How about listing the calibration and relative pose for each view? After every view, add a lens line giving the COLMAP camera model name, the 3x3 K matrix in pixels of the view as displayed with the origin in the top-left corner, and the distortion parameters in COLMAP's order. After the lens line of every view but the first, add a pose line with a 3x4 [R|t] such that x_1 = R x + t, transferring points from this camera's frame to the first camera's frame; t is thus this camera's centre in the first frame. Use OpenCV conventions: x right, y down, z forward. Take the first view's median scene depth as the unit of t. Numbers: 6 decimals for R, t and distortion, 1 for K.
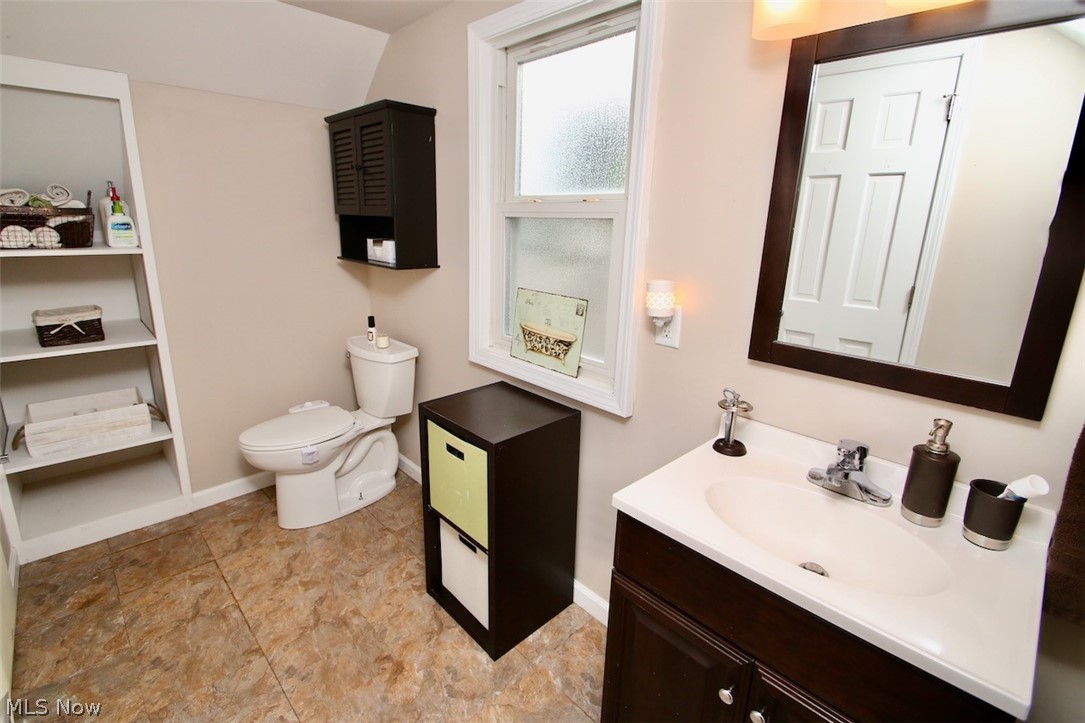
lens RADIAL K [[496.0, 0, 535.9], [0, 496.0, 356.3], [0, 0, 1]] dist [0.009066, -0.012427]
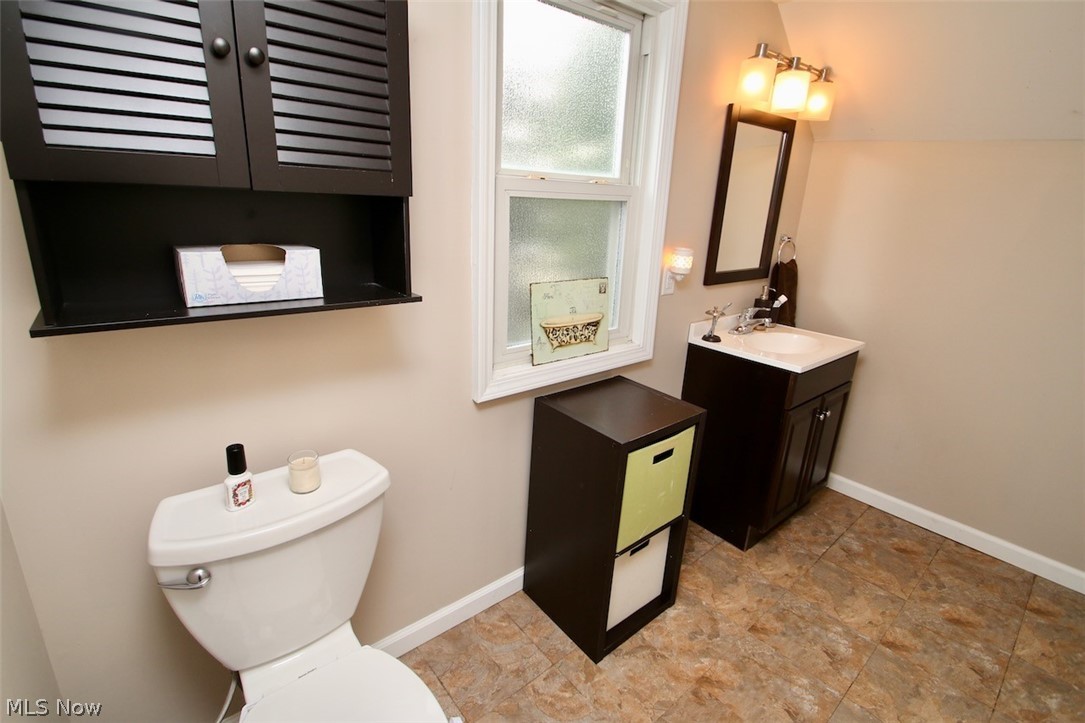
lens RADIAL K [[496.0, 0, 535.7], [0, 496.0, 356.1], [0, 0, 1]] dist [0.009066, -0.012427]
pose [[0.074721, -0.322246, 0.943702, -0.924739], [0.227777, 0.926845, 0.298455, -0.293584], [-0.970842, 0.192653, 0.142655, 0.971702]]
